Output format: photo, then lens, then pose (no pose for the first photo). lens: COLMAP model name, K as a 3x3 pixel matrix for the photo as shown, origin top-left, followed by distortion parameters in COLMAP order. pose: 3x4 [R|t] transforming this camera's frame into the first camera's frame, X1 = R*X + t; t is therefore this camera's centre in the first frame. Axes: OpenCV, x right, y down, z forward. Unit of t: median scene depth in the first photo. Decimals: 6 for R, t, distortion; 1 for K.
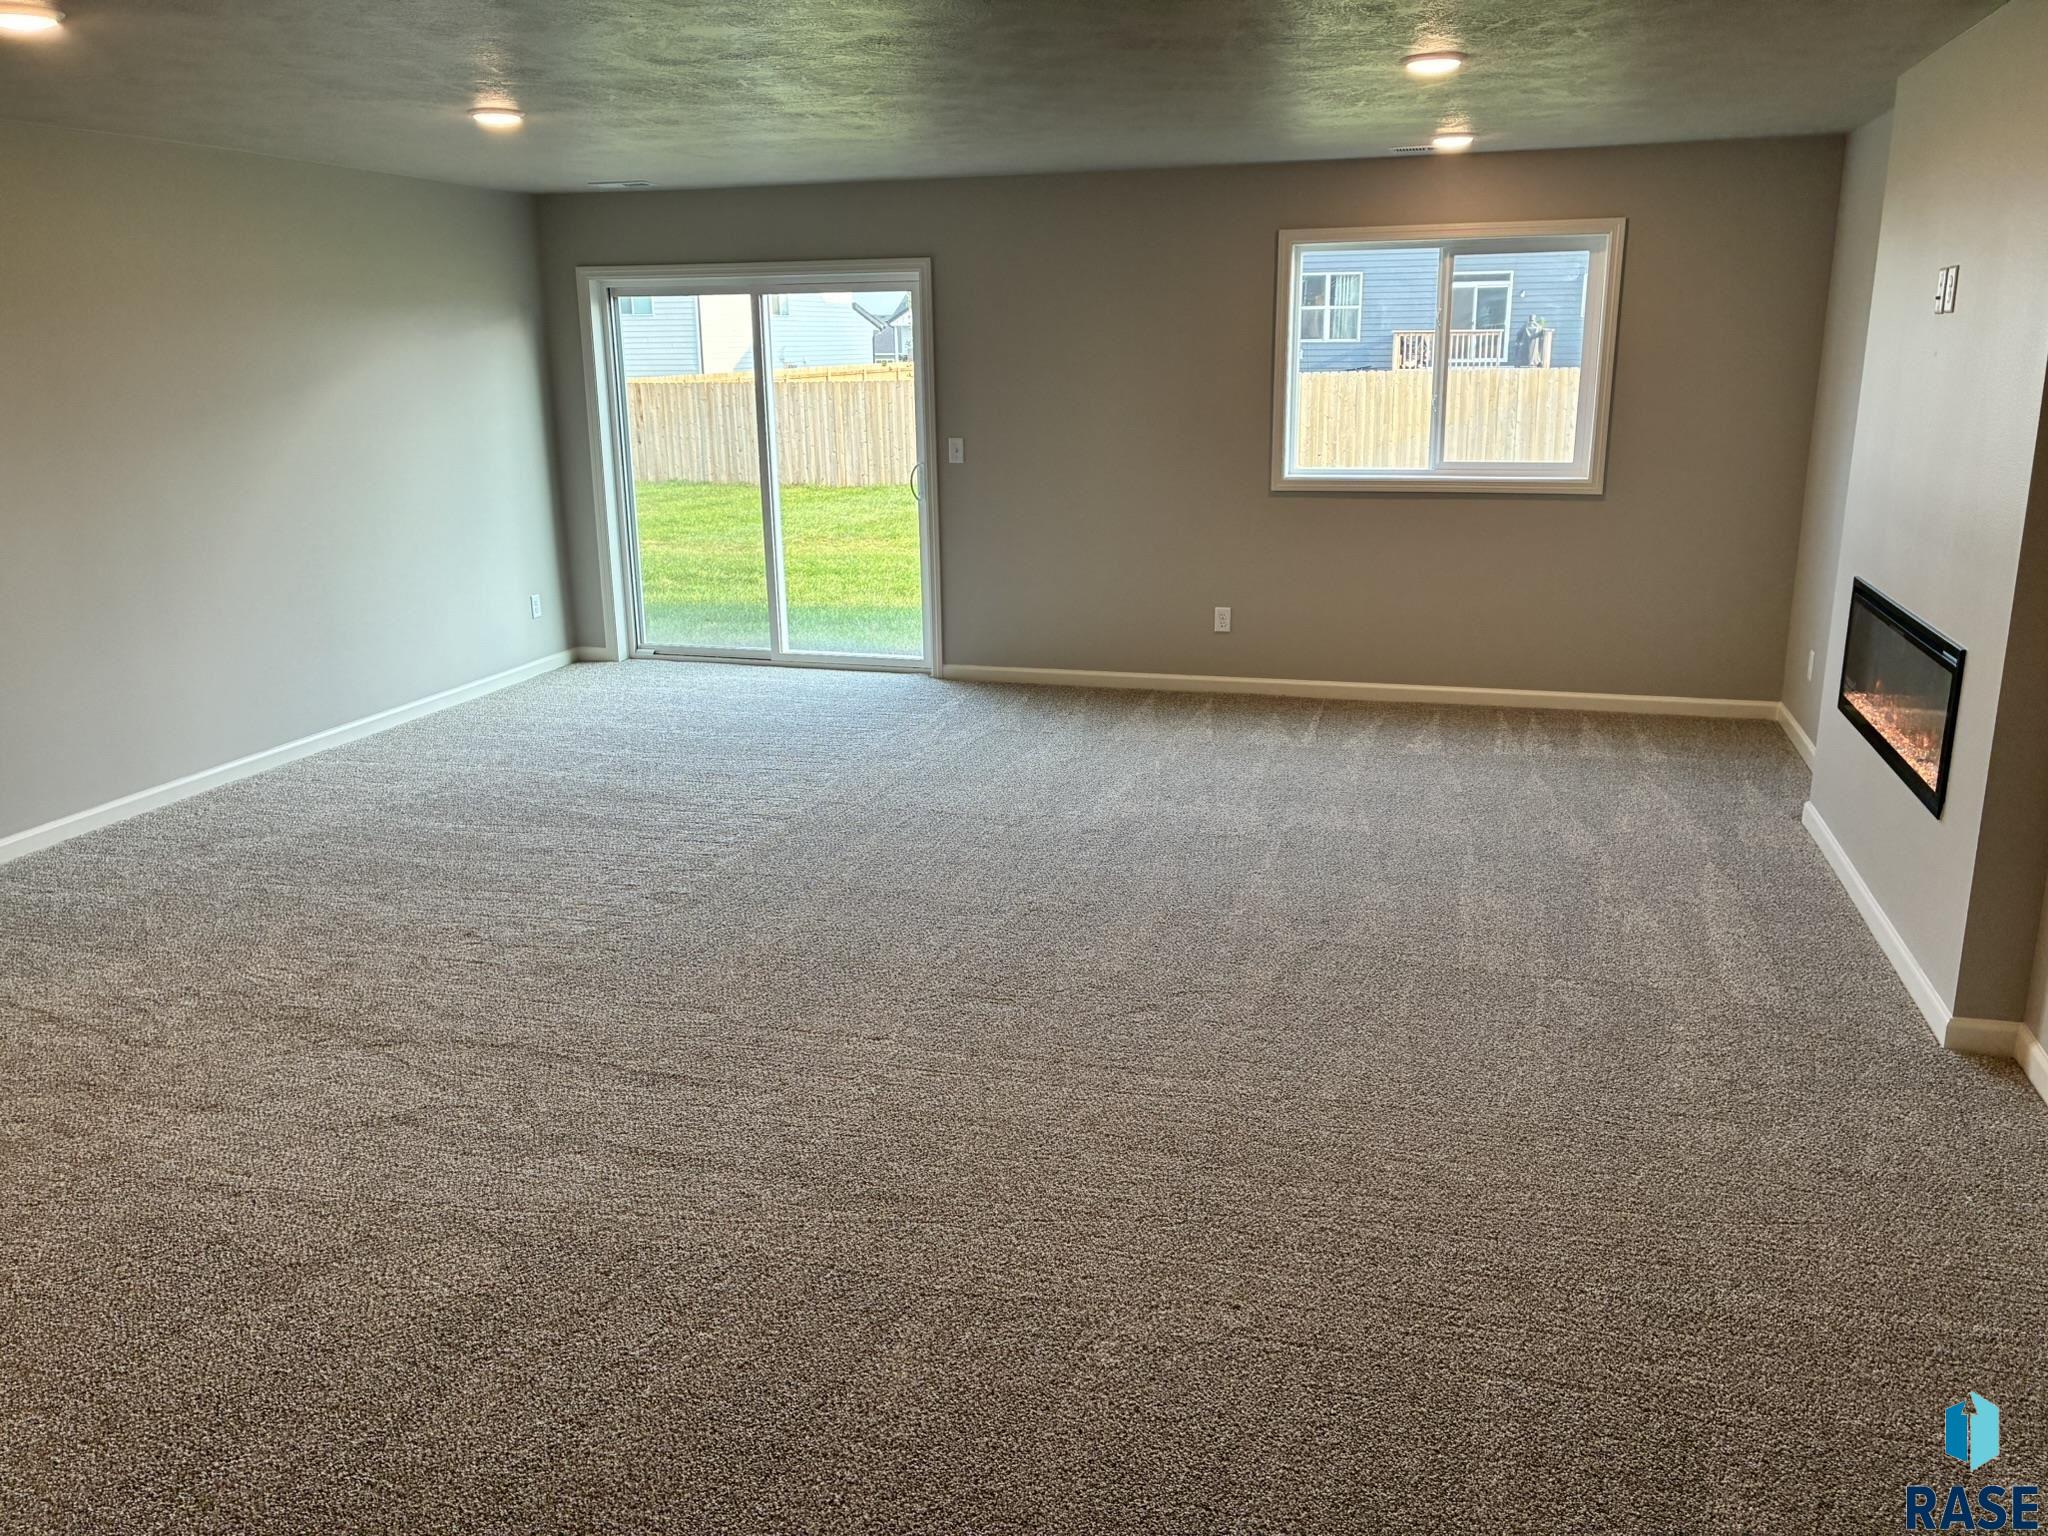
lens RADIAL K [[1561.3, 0, 1014.2], [0, 1561.3, 772.4], [0, 0, 1]] dist [0.057478, -0.067306]
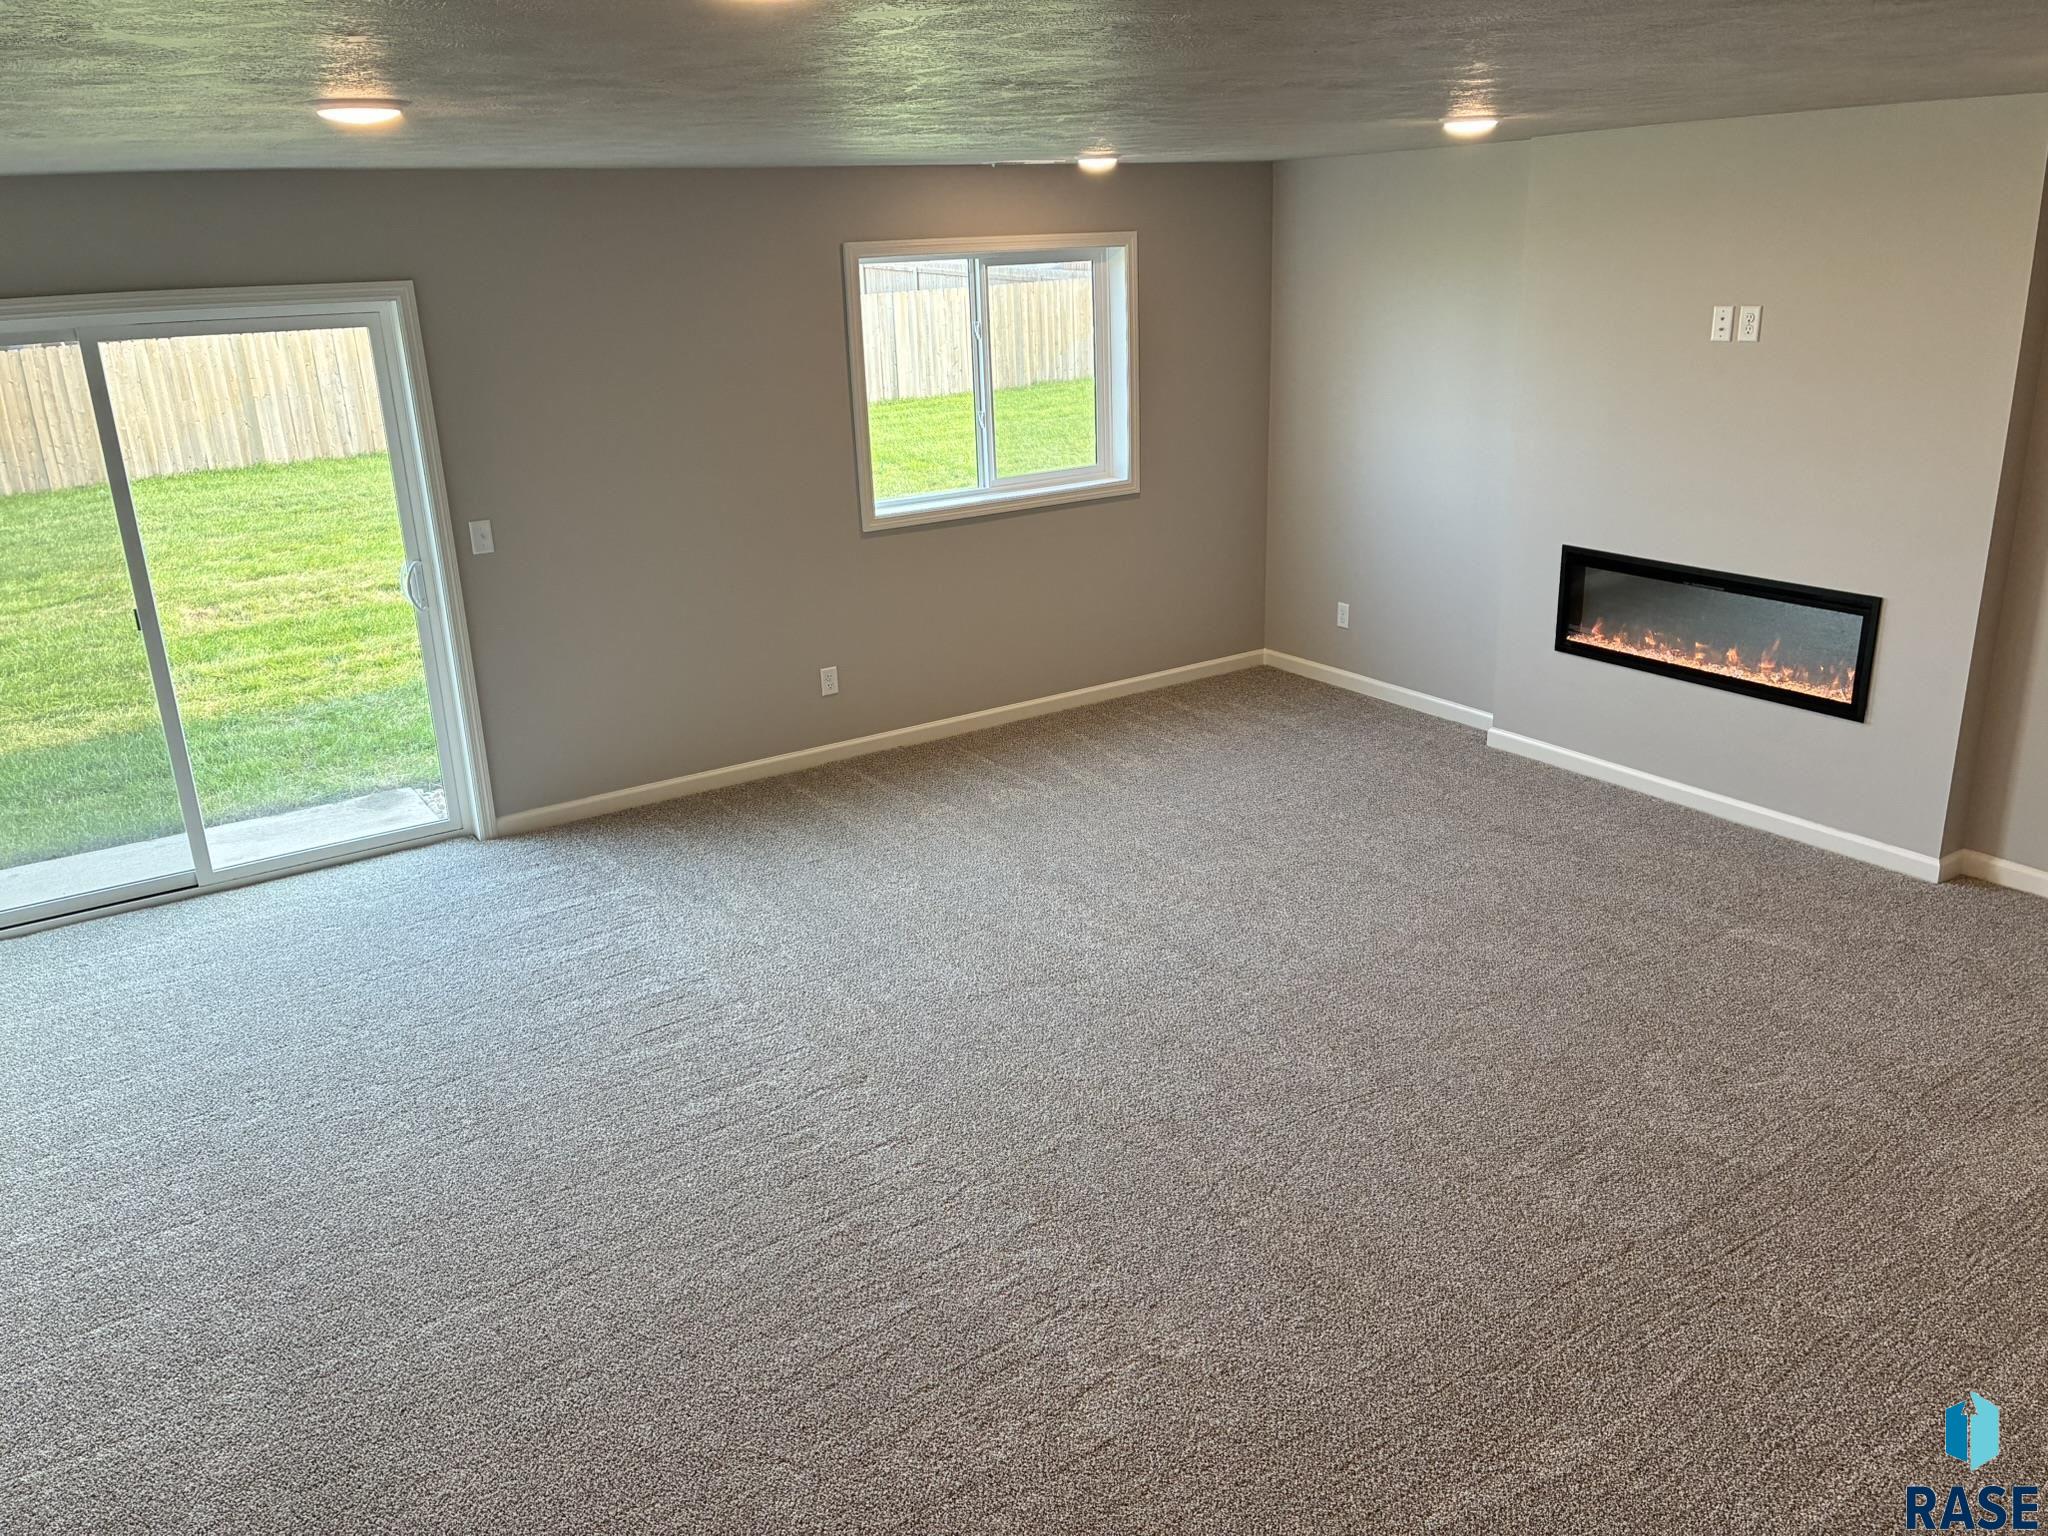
lens RADIAL K [[1561.3, 0, 1078.4], [0, 1561.3, 757.4], [0, 0, 1]] dist [0.057478, -0.067306]
pose [[0.646852, -0.252213, 0.719702, -0.426116], [0.229173, 0.964396, 0.131988, -0.141806], [-0.727367, 0.079560, 0.681621, 0.301688]]
